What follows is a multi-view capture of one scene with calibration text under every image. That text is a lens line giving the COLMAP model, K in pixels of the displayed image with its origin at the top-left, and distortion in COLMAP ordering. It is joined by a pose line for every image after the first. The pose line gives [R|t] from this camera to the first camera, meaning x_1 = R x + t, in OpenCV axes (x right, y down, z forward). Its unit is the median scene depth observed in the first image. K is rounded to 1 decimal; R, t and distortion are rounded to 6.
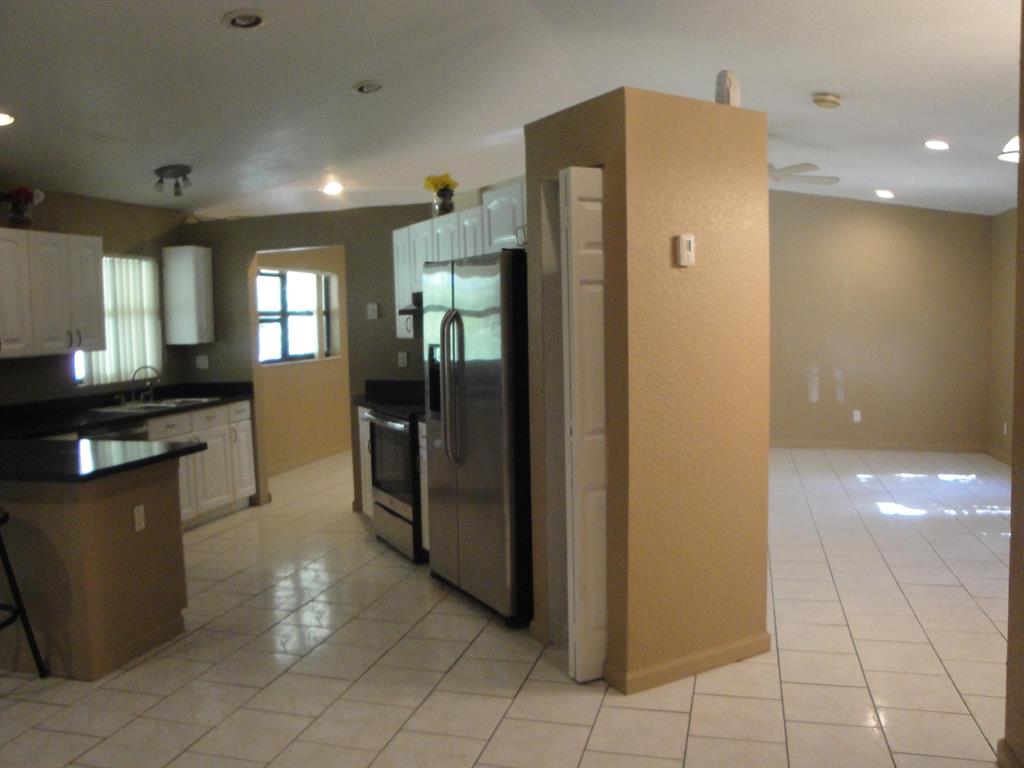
lens RADIAL K [[834.1, 0, 512.0], [0, 834.1, 384.0], [0, 0, 1]] dist [-0.167230, 0.143748]
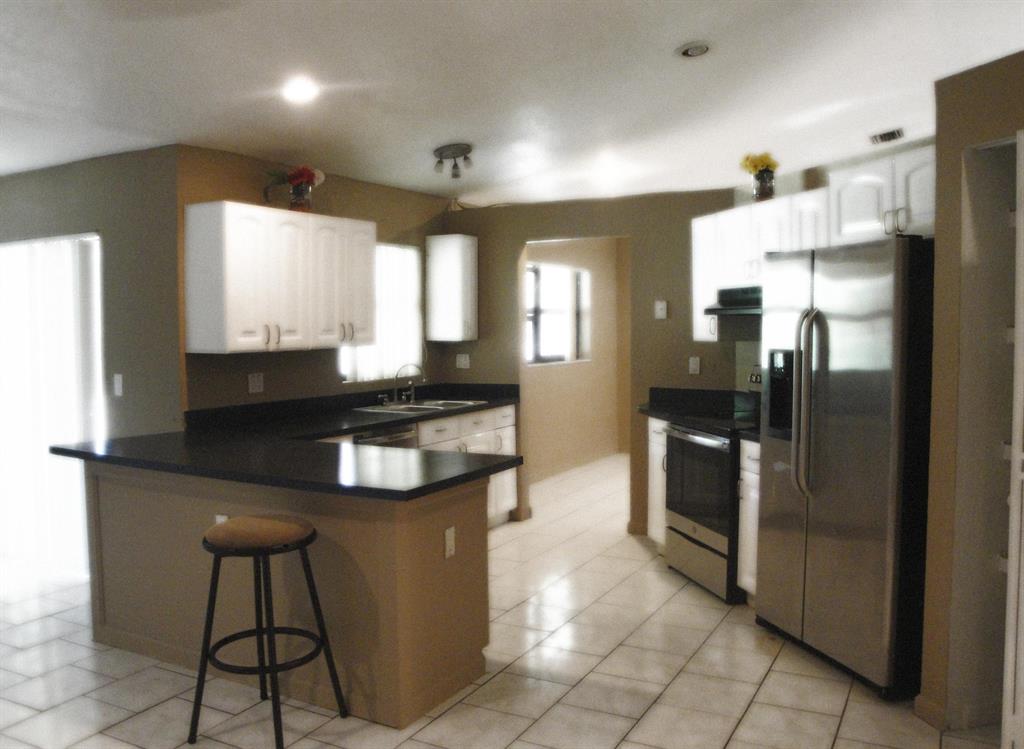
lens RADIAL K [[859.0, 0, 512.0], [0, 859.0, 374.5], [0, 0, 1]] dist [-0.134604, 0.008012]
pose [[0.974464, 0.031646, -0.222303, -0.131406], [-0.035542, 0.999276, -0.013546, -0.000838], [0.221713, 0.021102, 0.974884, 0.083000]]
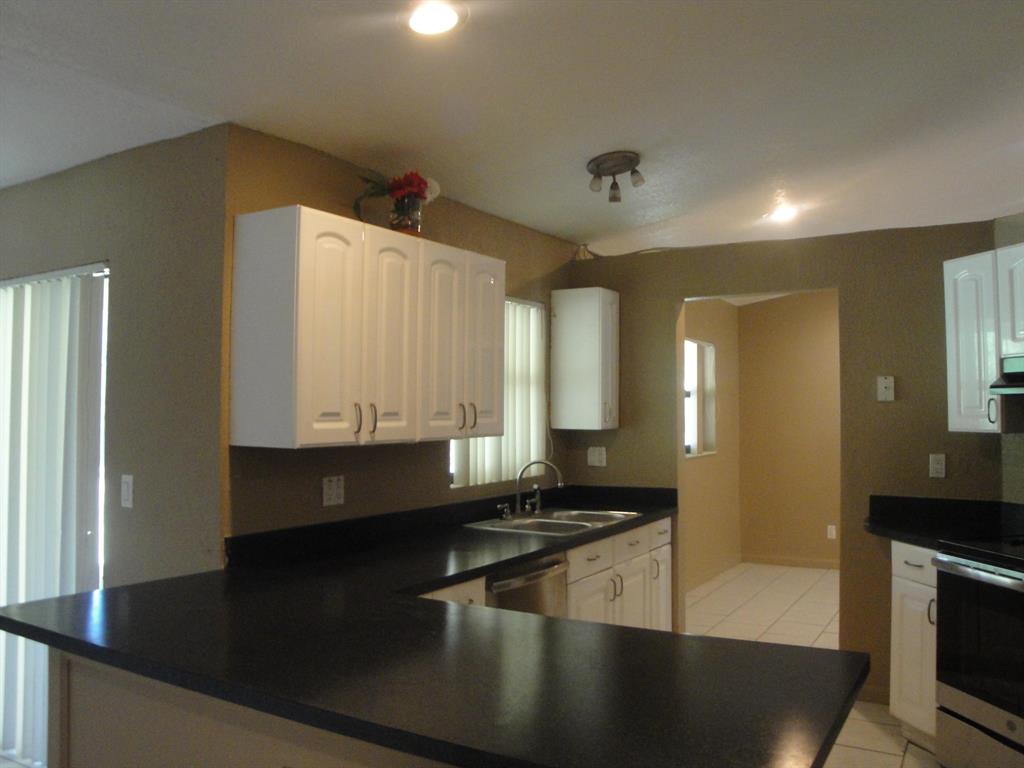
lens RADIAL K [[834.1, 0, 512.0], [0, 834.1, 384.0], [0, 0, 1]] dist [-0.167230, 0.143748]
pose [[0.964692, 0.018610, -0.262723, -0.315848], [-0.046606, 0.993821, -0.100737, -0.015871], [0.259225, 0.109425, 0.959598, 0.355432]]
